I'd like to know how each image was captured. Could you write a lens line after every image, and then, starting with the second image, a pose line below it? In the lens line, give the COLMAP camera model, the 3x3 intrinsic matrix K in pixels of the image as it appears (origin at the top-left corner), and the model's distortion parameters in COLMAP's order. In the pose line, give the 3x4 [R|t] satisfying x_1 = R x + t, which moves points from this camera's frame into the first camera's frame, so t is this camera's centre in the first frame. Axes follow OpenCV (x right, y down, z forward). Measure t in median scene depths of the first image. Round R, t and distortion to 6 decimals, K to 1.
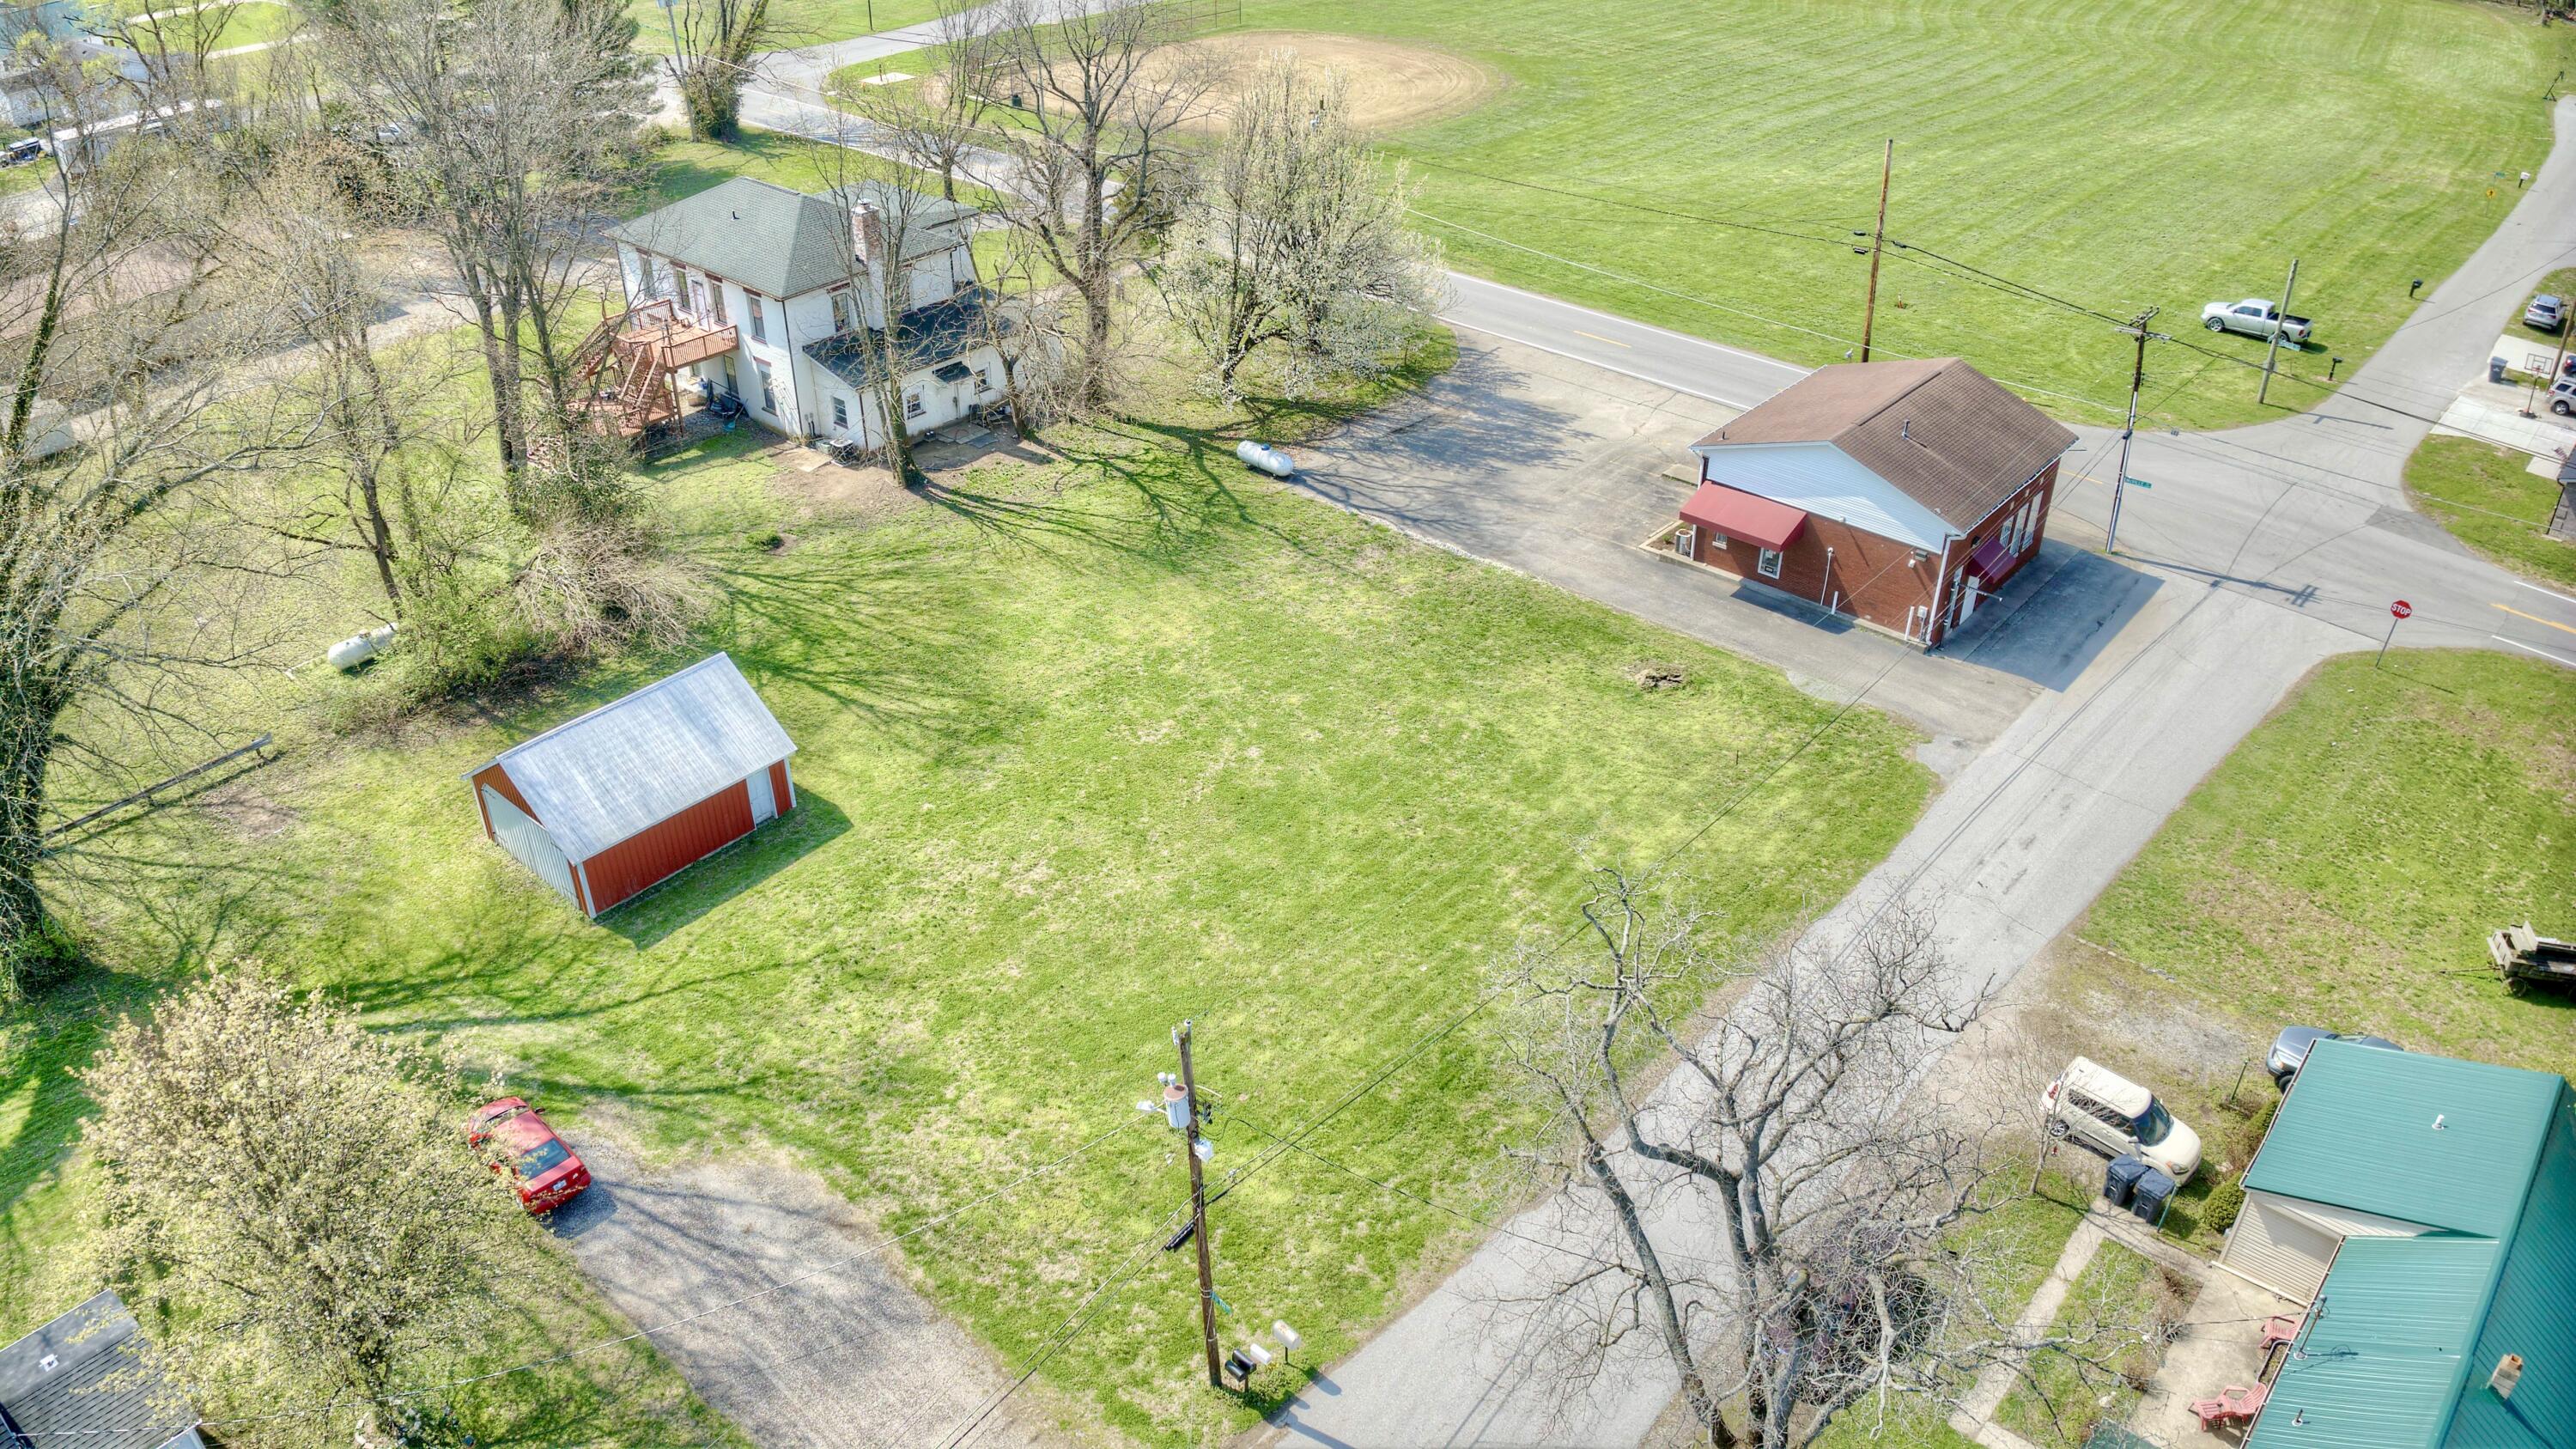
lens RADIAL K [[1811.3, 0, 1289.5], [0, 1811.3, 720.1], [0, 0, 1]] dist [-0.099504, -0.020729]
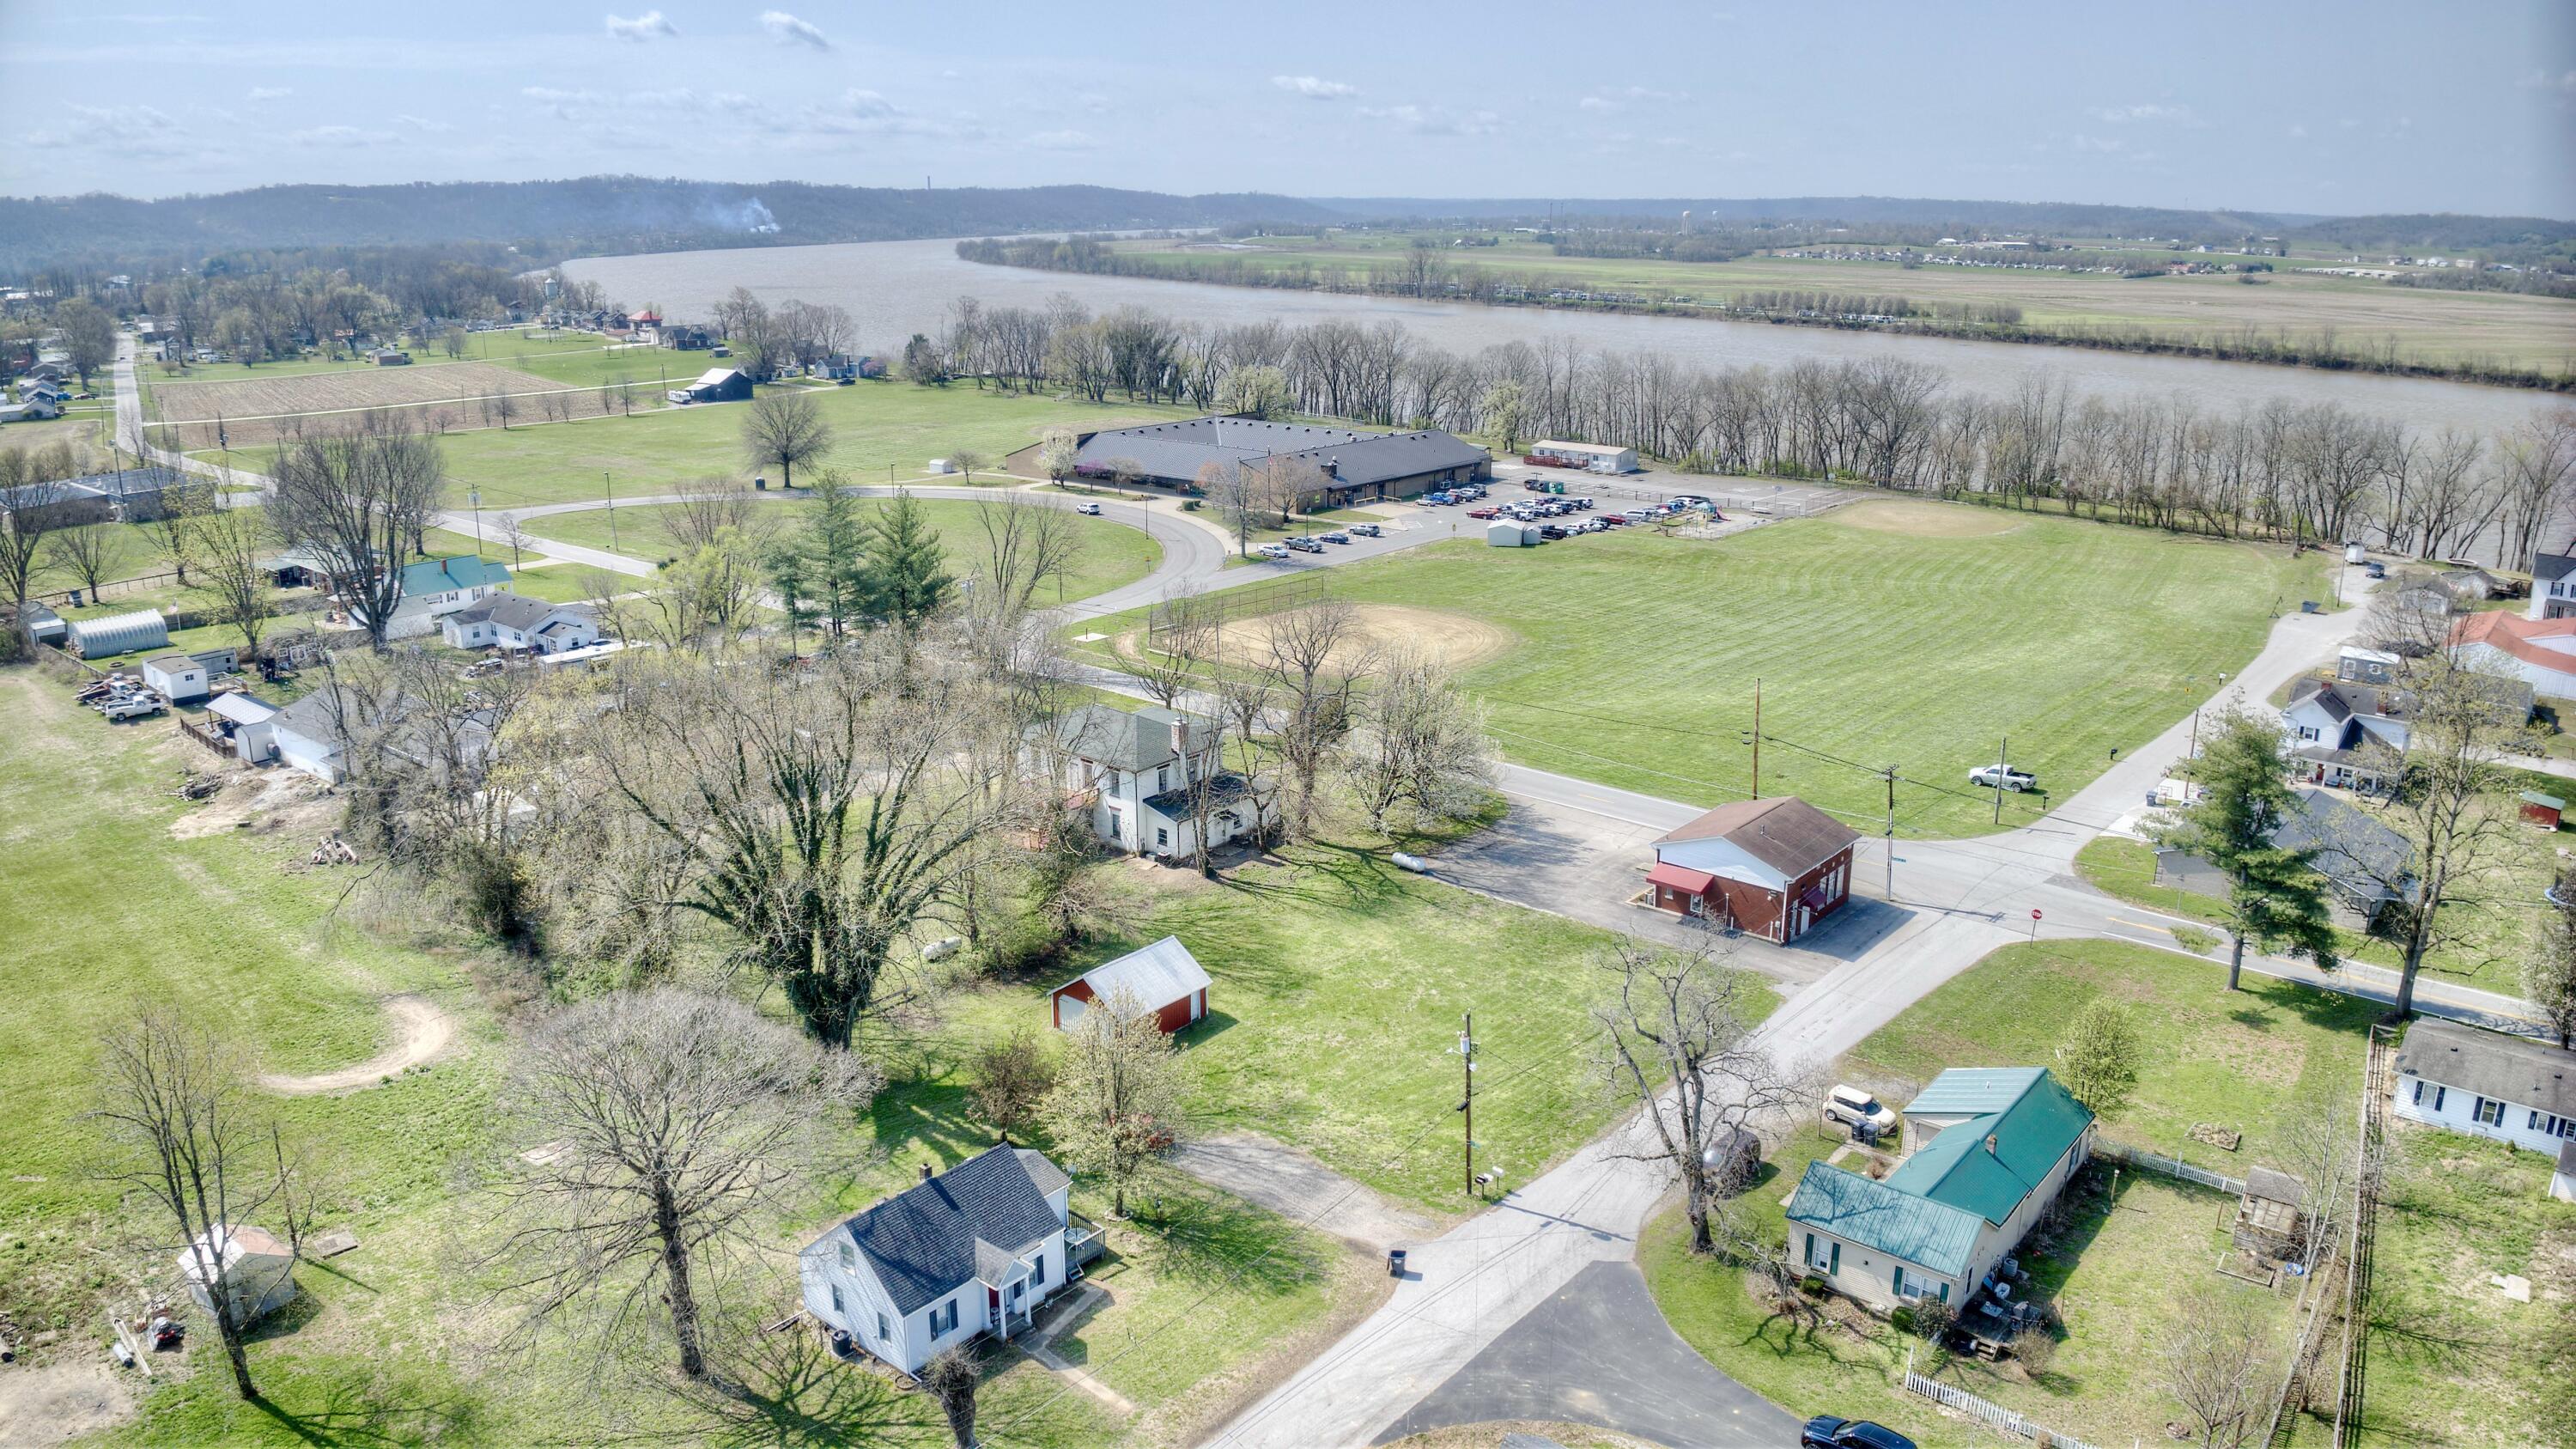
lens RADIAL K [[1811.3, 0, 1285.4], [0, 1811.3, 728.8], [0, 0, 1]] dist [-0.099504, -0.020729]
pose [[0.999934, -0.006205, 0.009618, -0.166329], [0.008609, 0.961474, -0.274760, 0.235741], [-0.007543, 0.274825, 0.961465, -0.799515]]
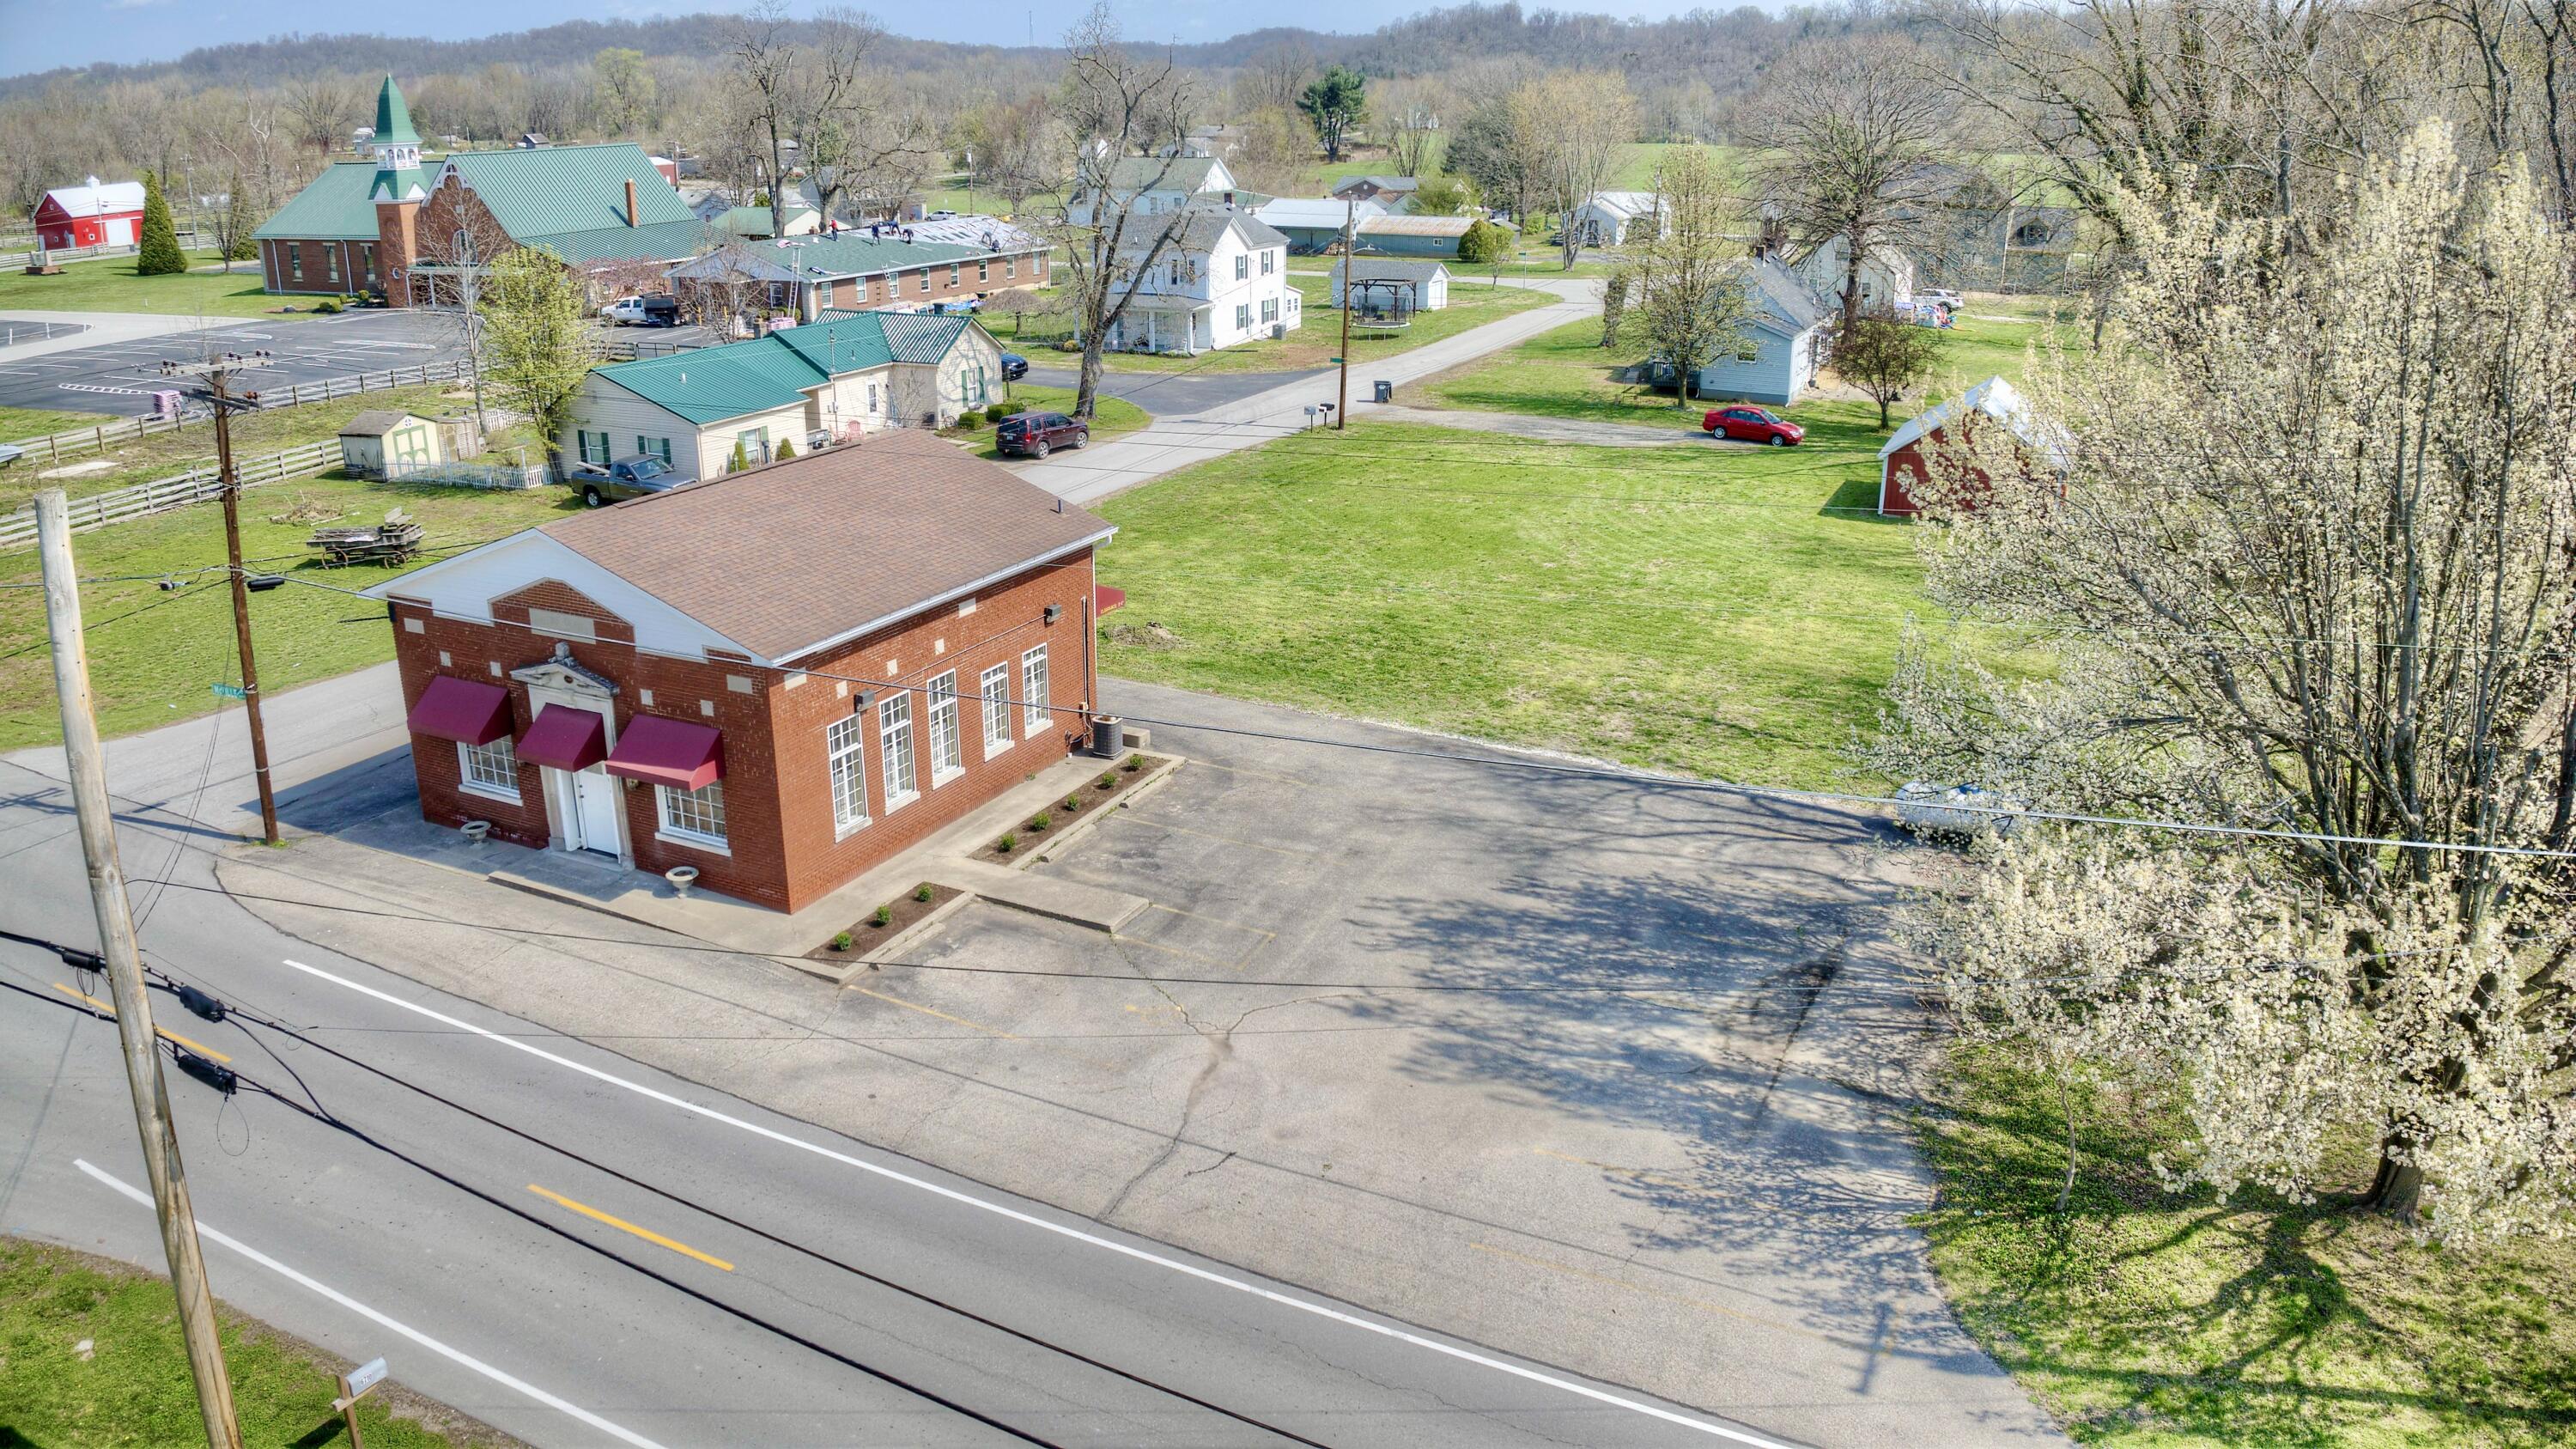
lens RADIAL K [[1811.3, 0, 1294.7], [0, 1811.3, 718.7], [0, 0, 1]] dist [-0.099504, -0.020729]
pose [[-0.965355, 0.082305, -0.247618, 0.307715], [-0.141792, 0.631166, 0.762577, -0.556039], [0.219052, 0.771268, -0.597629, 1.372352]]
